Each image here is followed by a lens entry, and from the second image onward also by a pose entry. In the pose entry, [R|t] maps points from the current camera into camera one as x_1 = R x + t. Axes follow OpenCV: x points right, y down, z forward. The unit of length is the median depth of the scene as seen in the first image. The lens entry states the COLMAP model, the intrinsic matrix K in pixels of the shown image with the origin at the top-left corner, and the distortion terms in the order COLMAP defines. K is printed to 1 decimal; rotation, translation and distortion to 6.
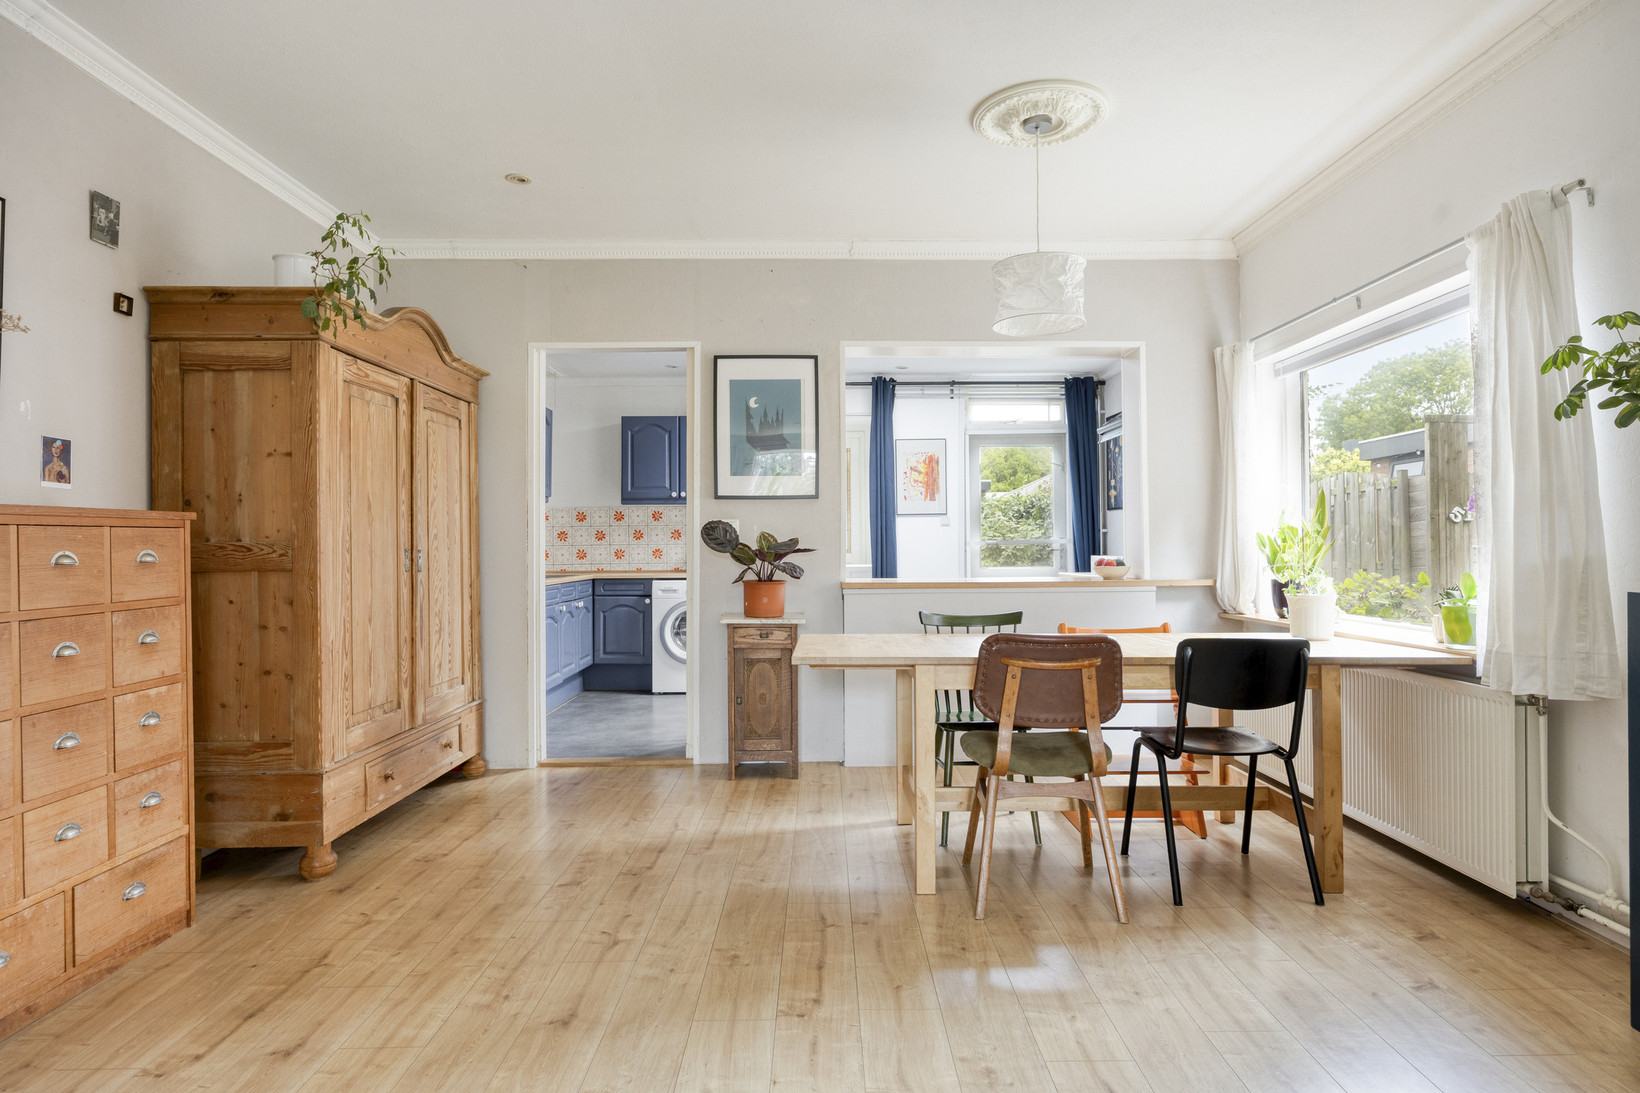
lens RADIAL K [[942.0, 0, 822.9], [0, 942.0, 554.4], [0, 0, 1]] dist [0.035920, -0.000619]
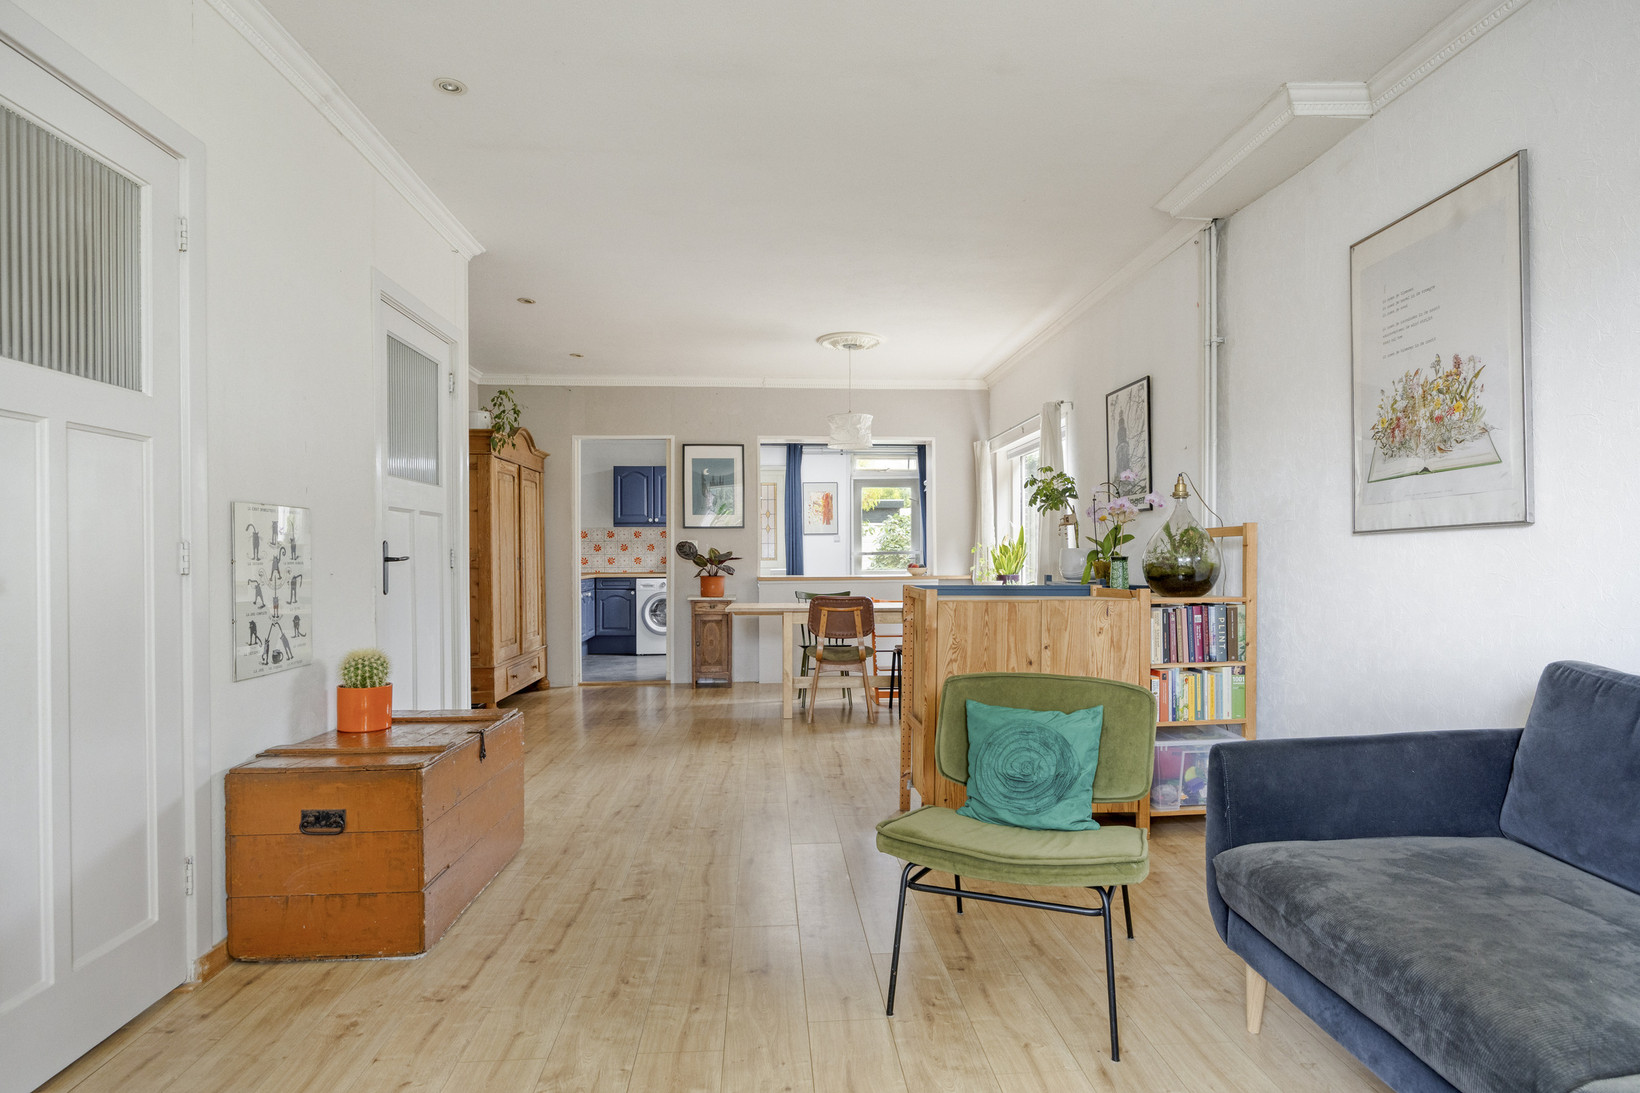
lens RADIAL K [[848.6, 0, 829.4], [0, 848.6, 569.5], [0, 0, 1]] dist [-0.017925, -0.006080]
pose [[0.997384, -0.000827, 0.072275, 0.037631], [0.000211, 0.999964, 0.008526, 0.002961], [-0.072279, -0.008489, 0.997348, -0.541472]]
